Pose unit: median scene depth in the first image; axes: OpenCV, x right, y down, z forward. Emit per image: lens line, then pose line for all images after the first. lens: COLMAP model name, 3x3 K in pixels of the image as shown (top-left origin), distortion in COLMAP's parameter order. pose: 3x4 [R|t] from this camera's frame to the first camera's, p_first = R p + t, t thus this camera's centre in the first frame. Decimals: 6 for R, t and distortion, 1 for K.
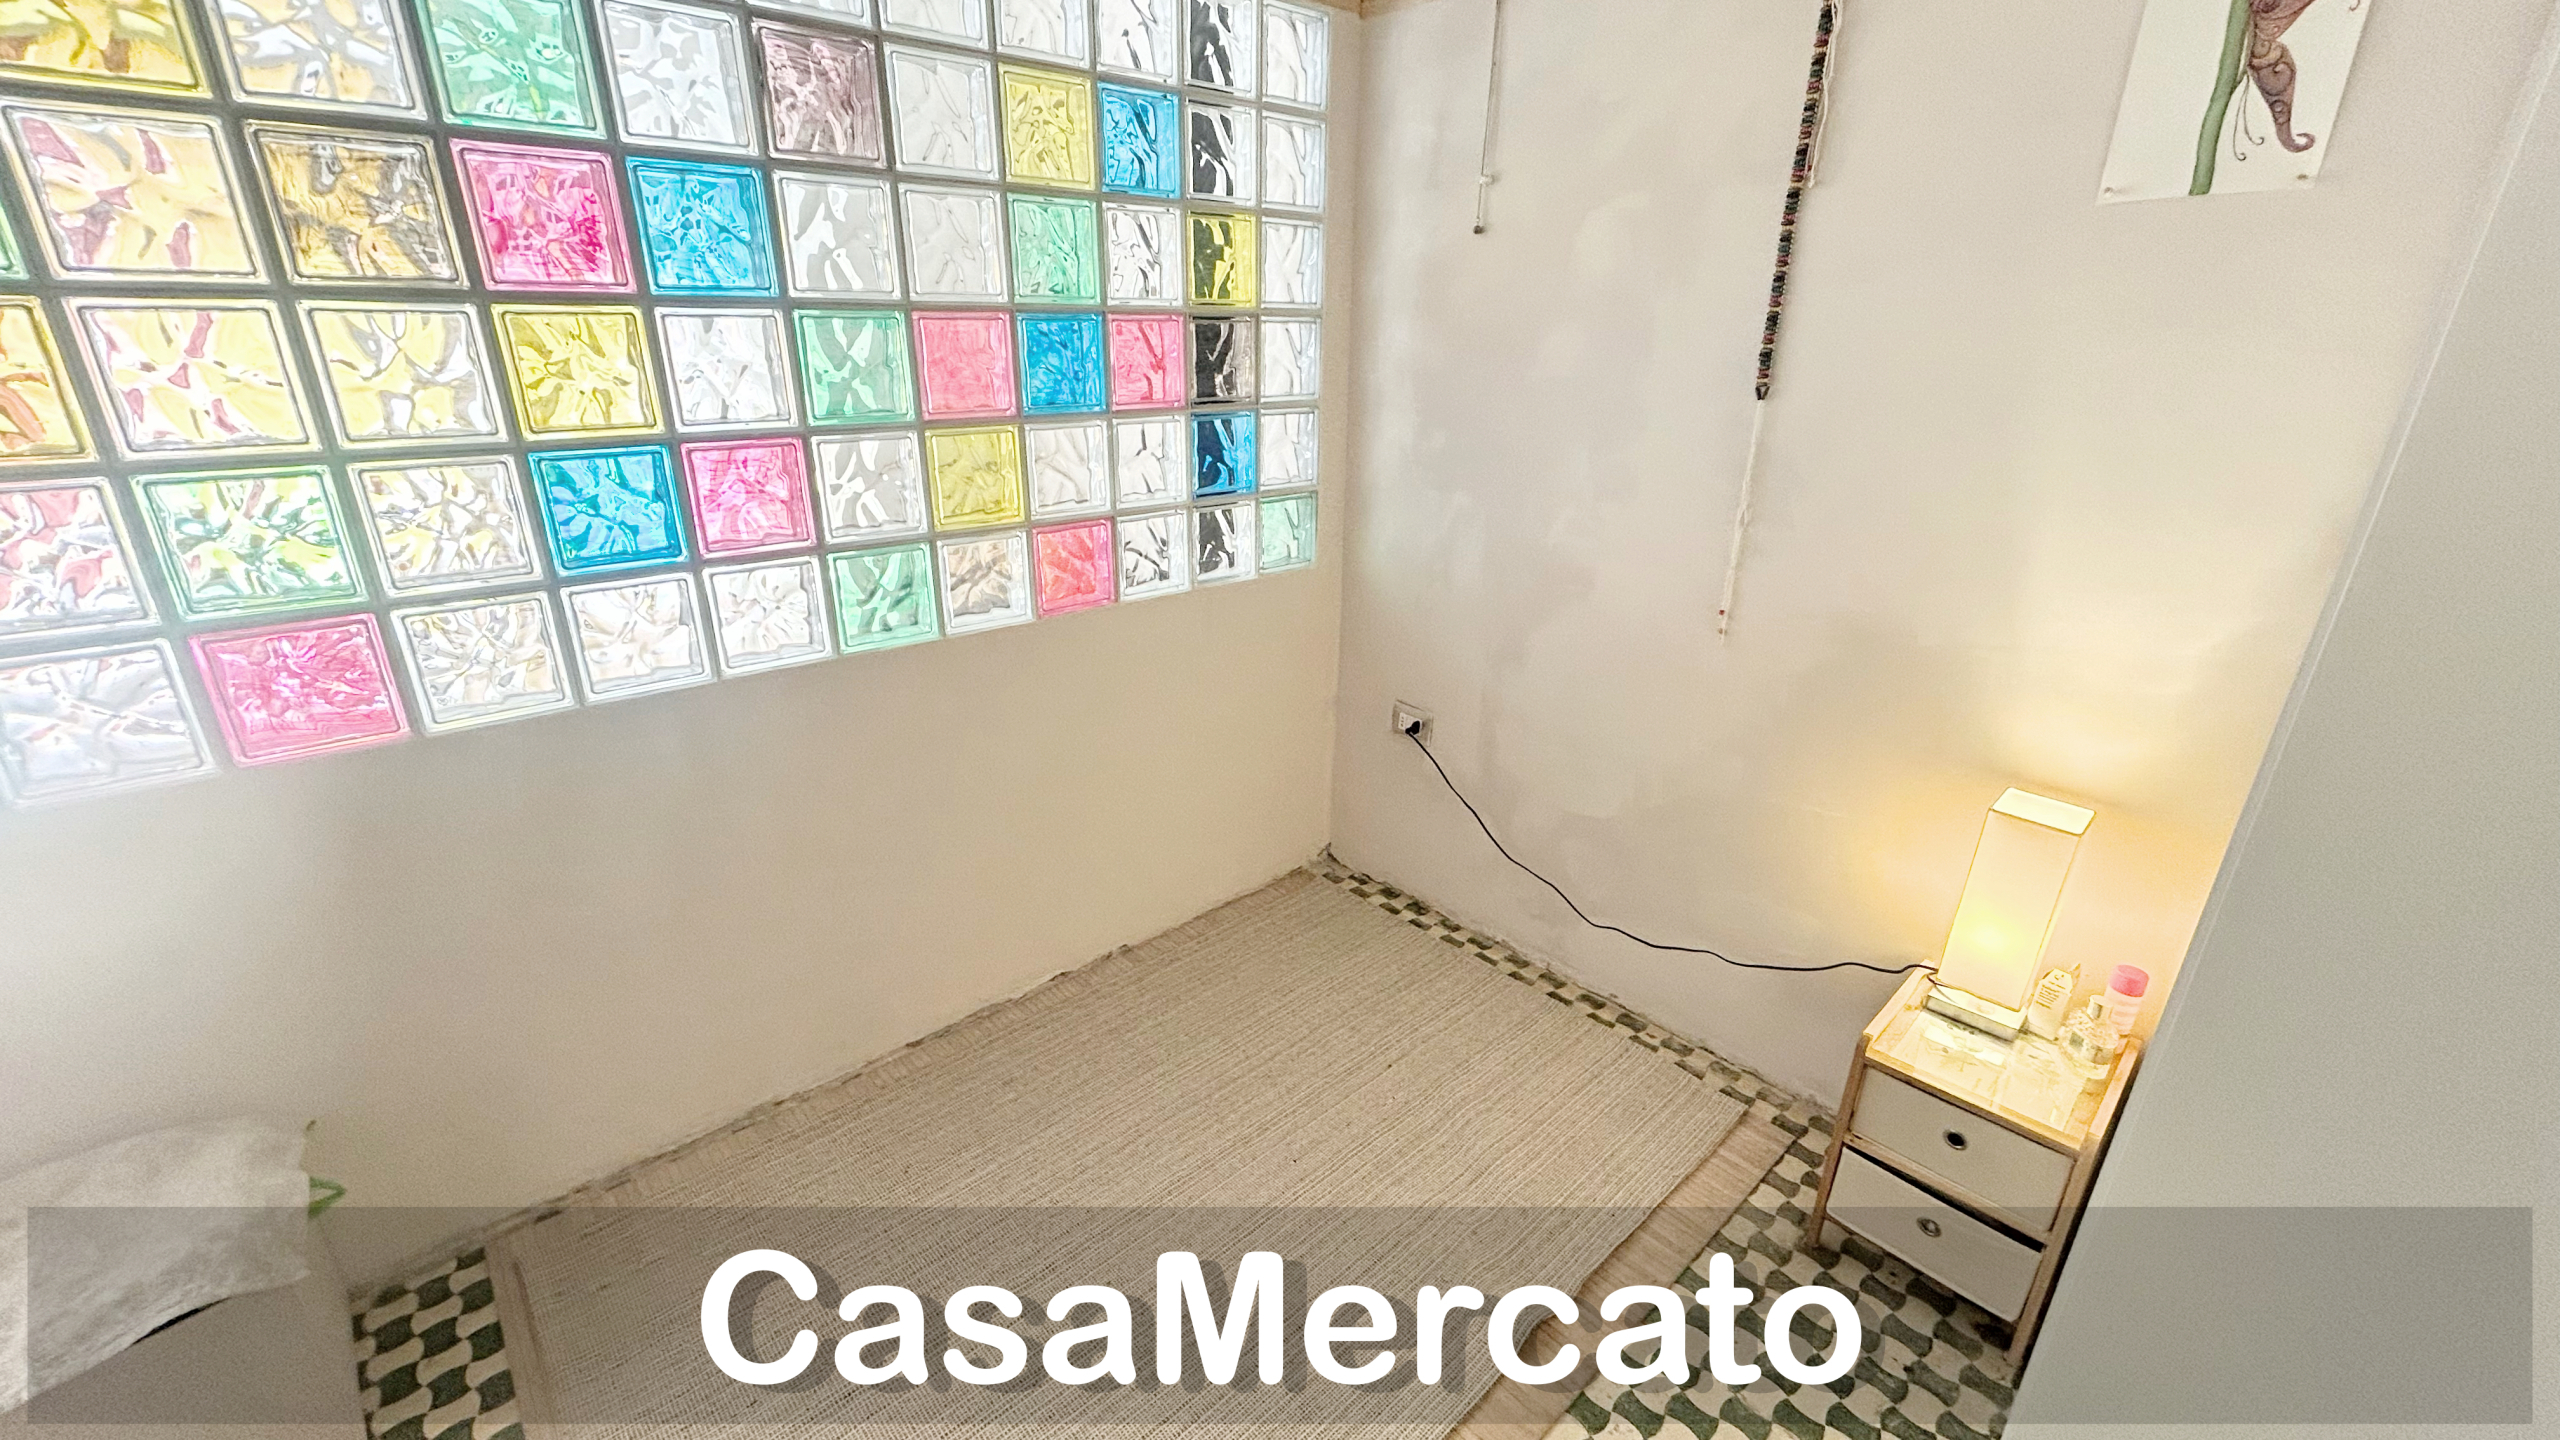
lens RADIAL K [[1026.0, 0, 1281.9], [0, 1026.0, 724.5], [0, 0, 1]] dist [-0.001700, 0.000643]
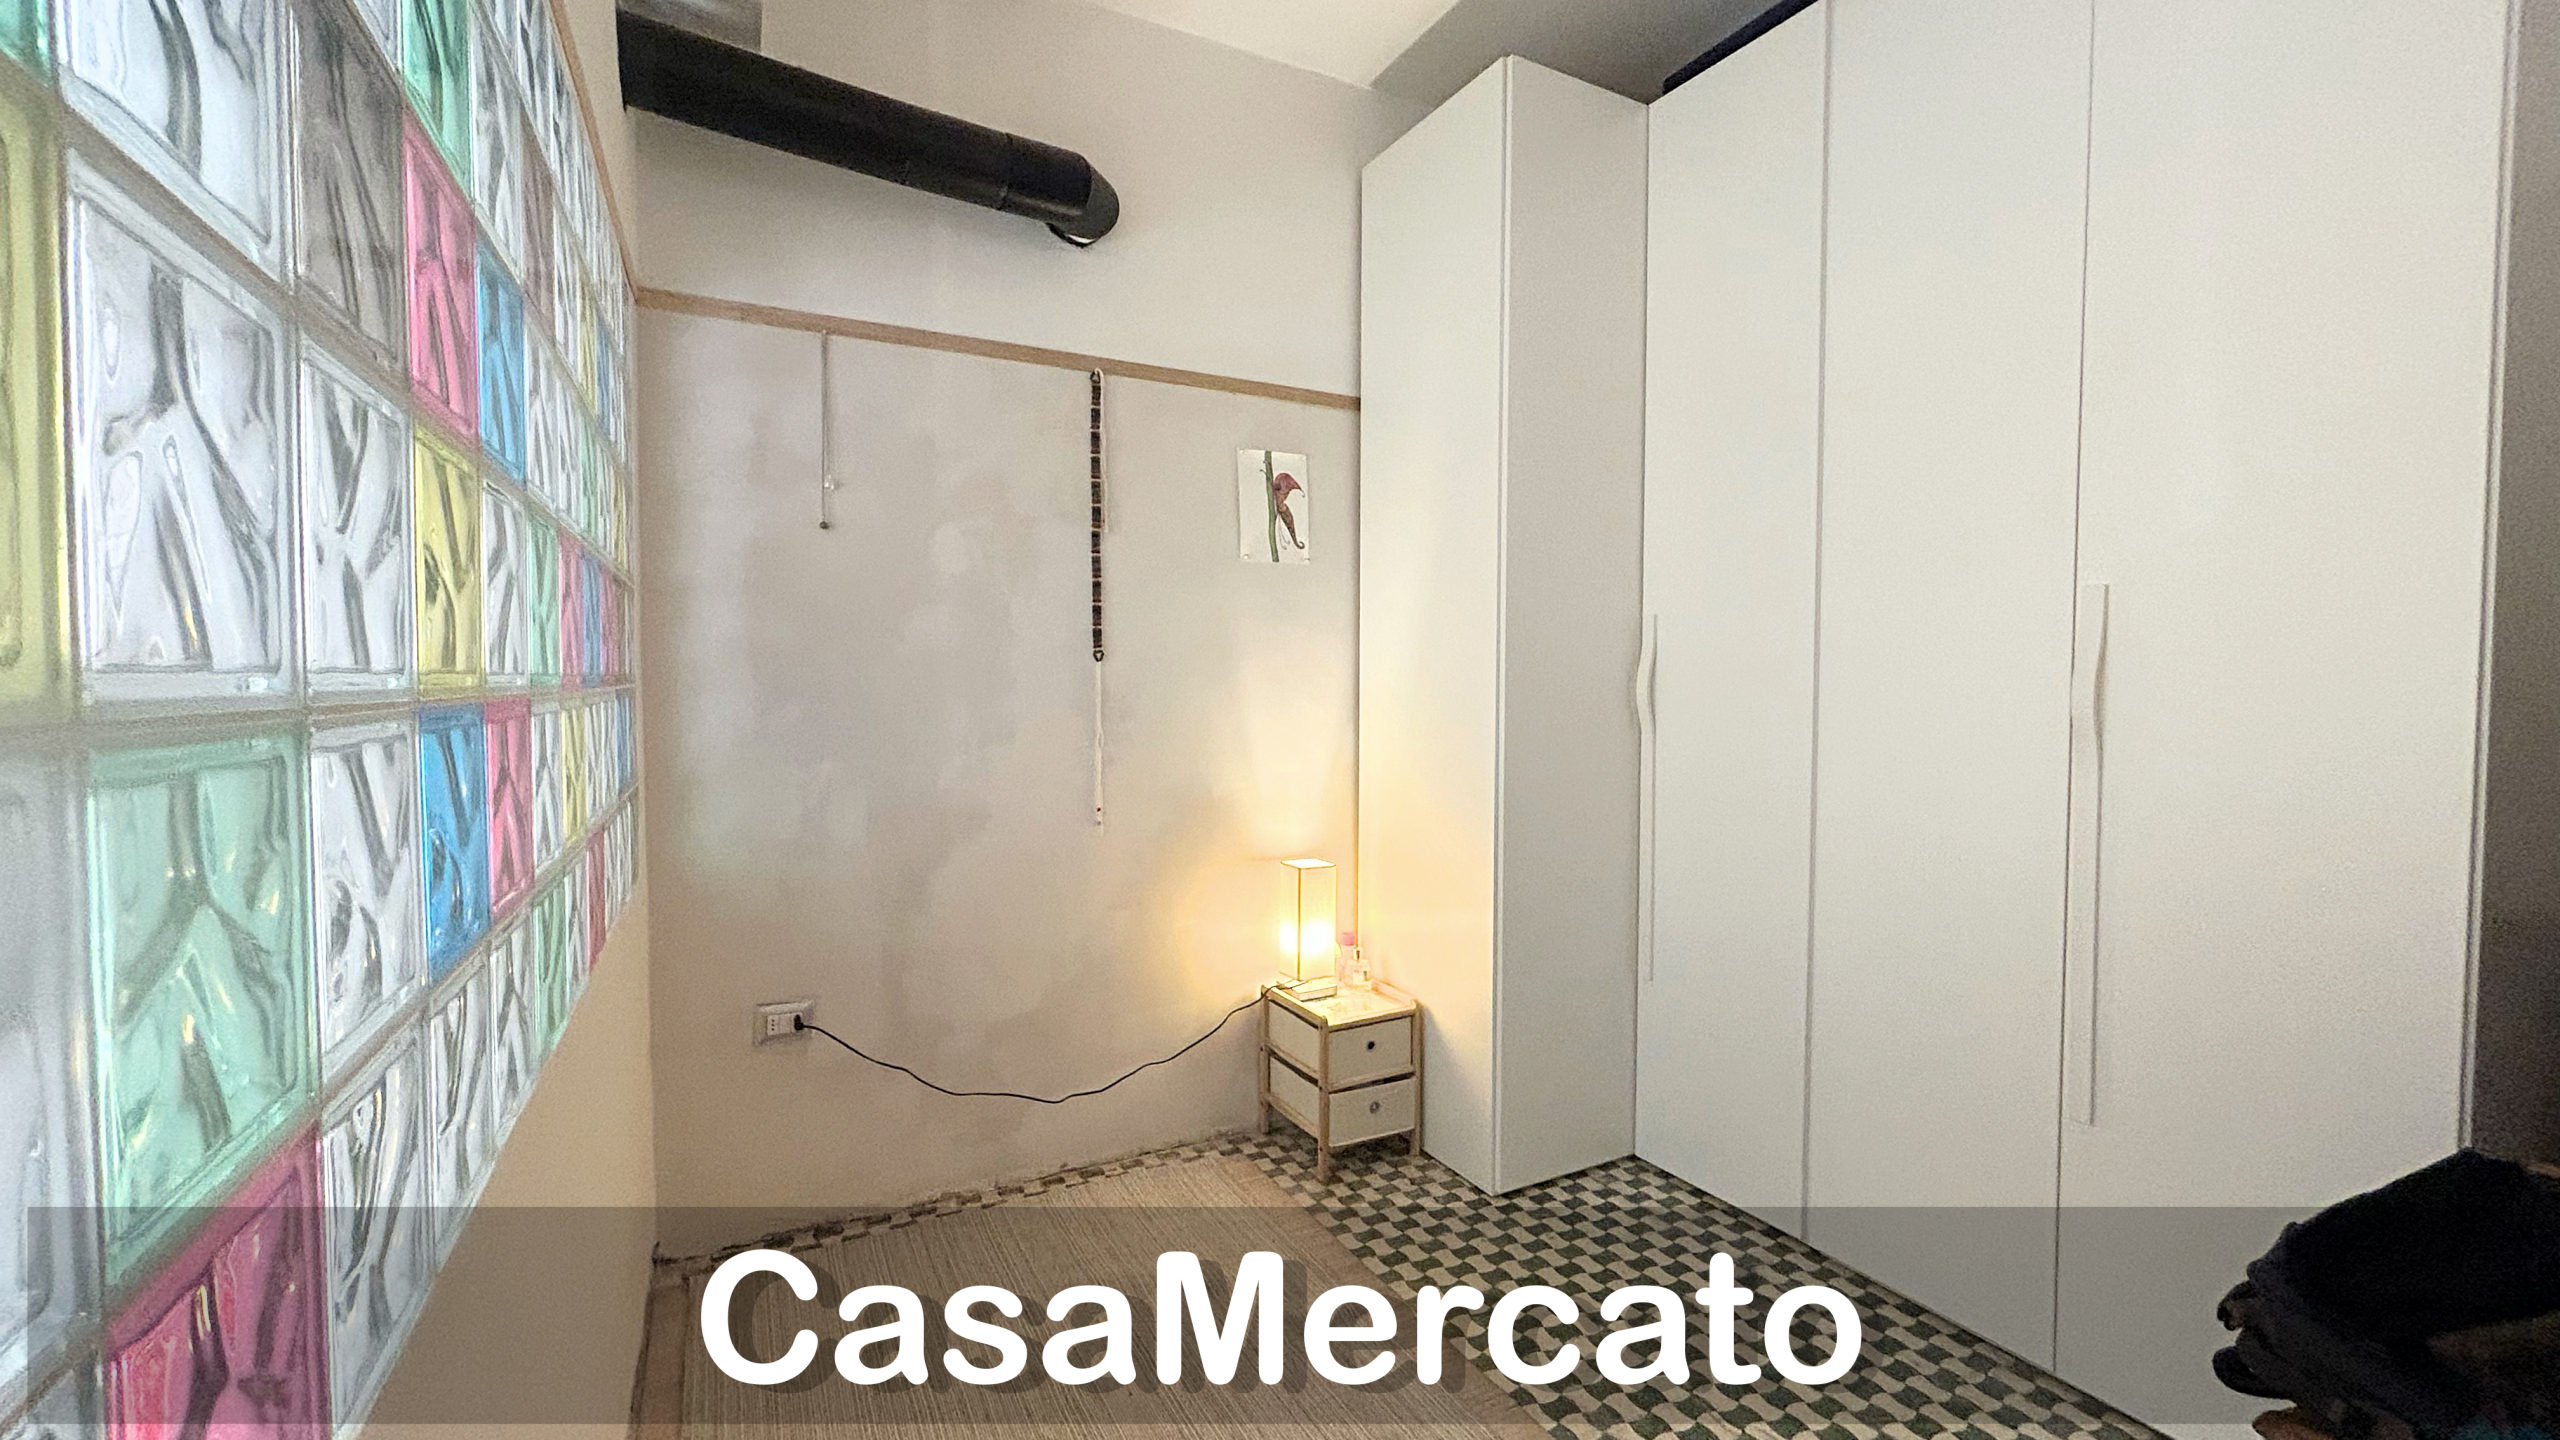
lens RADIAL K [[1026.0, 0, 1280.4], [0, 1026.0, 723.8], [0, 0, 1]] dist [-0.001700, 0.000643]
pose [[0.247010, -0.051584, 0.967639, -0.791022], [0.351174, 0.935465, -0.039776, -0.072530], [-0.903140, 0.349635, 0.249184, 0.378490]]
